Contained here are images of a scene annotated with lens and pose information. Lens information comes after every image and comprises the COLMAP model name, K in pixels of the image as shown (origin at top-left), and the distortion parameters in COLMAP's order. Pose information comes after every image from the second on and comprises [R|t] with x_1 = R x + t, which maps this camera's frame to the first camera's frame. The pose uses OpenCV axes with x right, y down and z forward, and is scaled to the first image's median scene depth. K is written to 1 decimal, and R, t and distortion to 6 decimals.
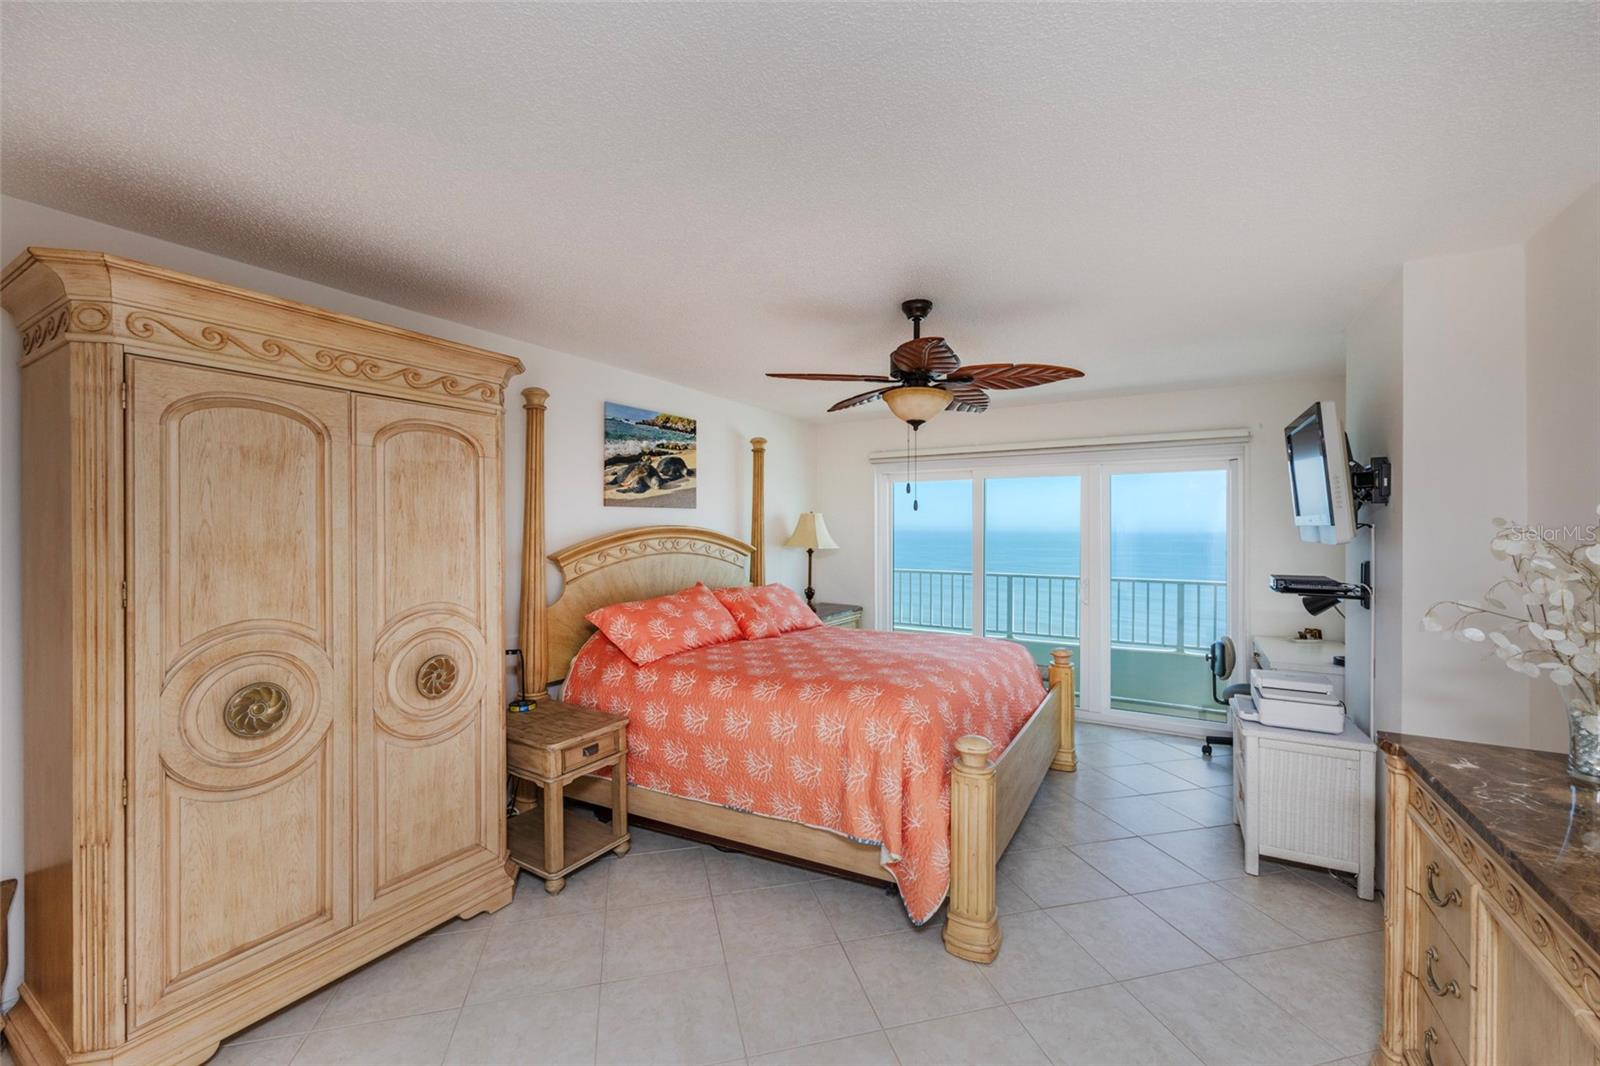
lens RADIAL K [[654.1, 0, 801.9], [0, 654.1, 530.1], [0, 0, 1]] dist [-0.000663, -0.000065]
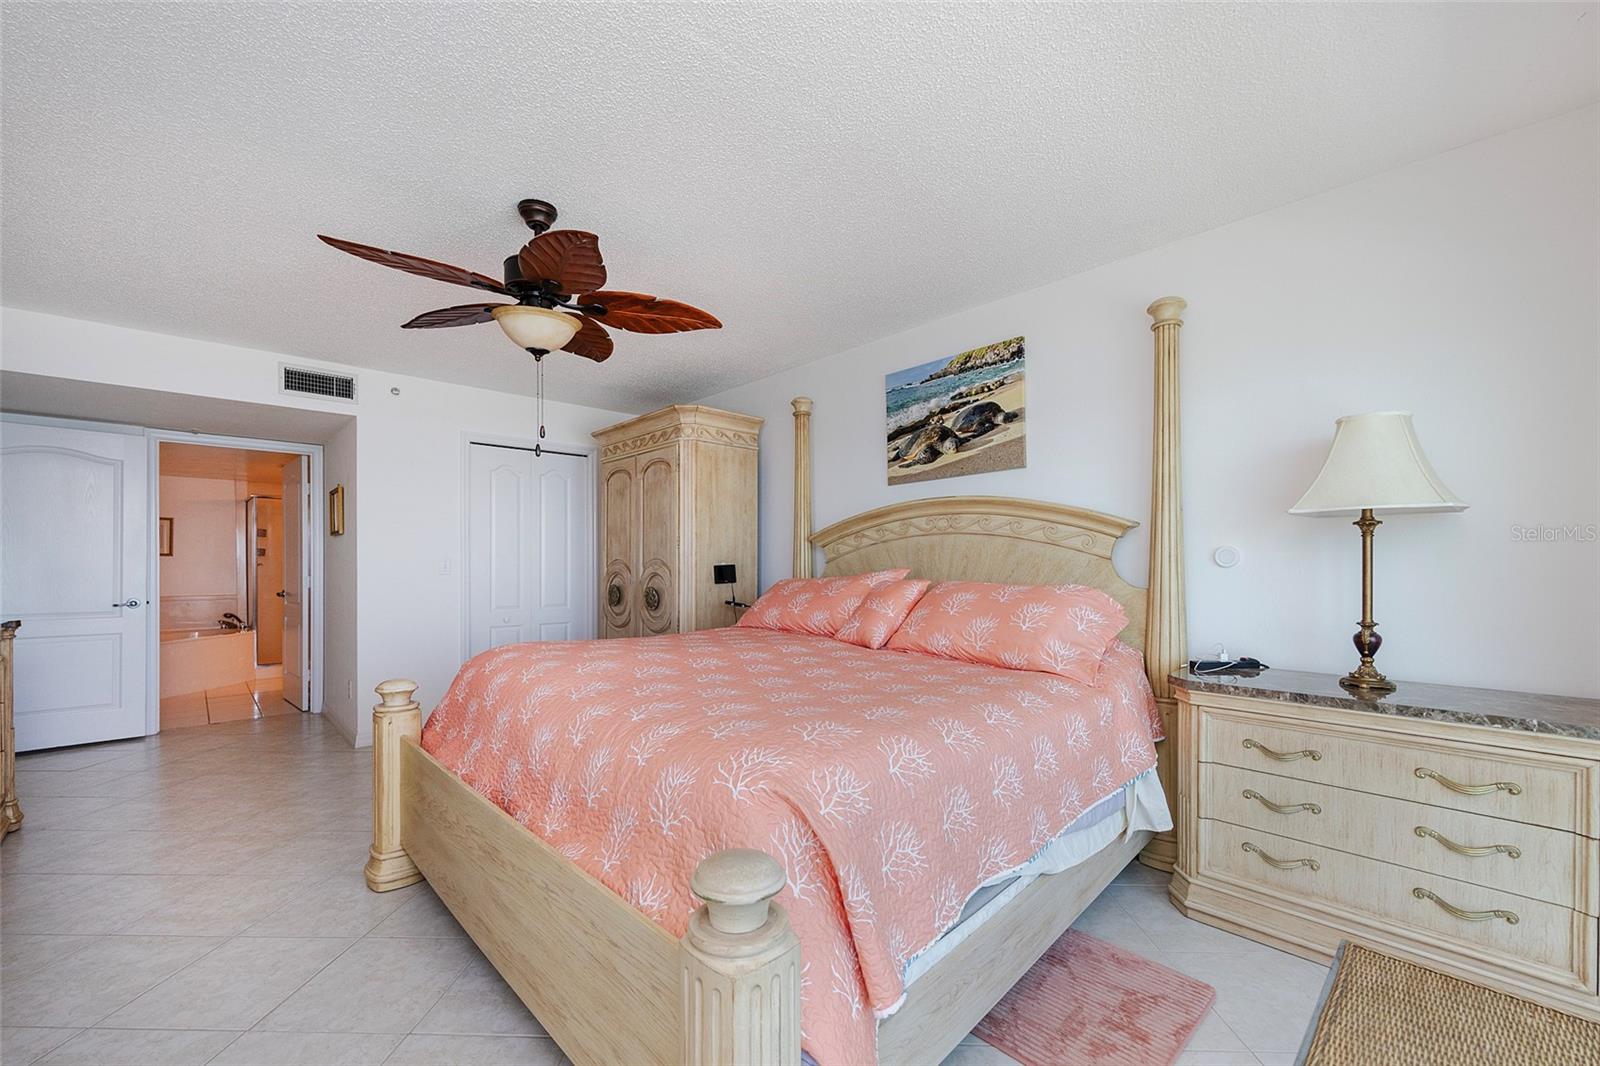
lens RADIAL K [[660.9, 0, 791.8], [0, 660.9, 565.6], [0, 0, 1]] dist [-0.000374, -0.000018]
pose [[-0.292740, -0.003255, -0.956187, 0.595974], [-0.000112, 0.999994, -0.003369, 0.075224], [0.956192, -0.000879, -0.292738, 1.046930]]
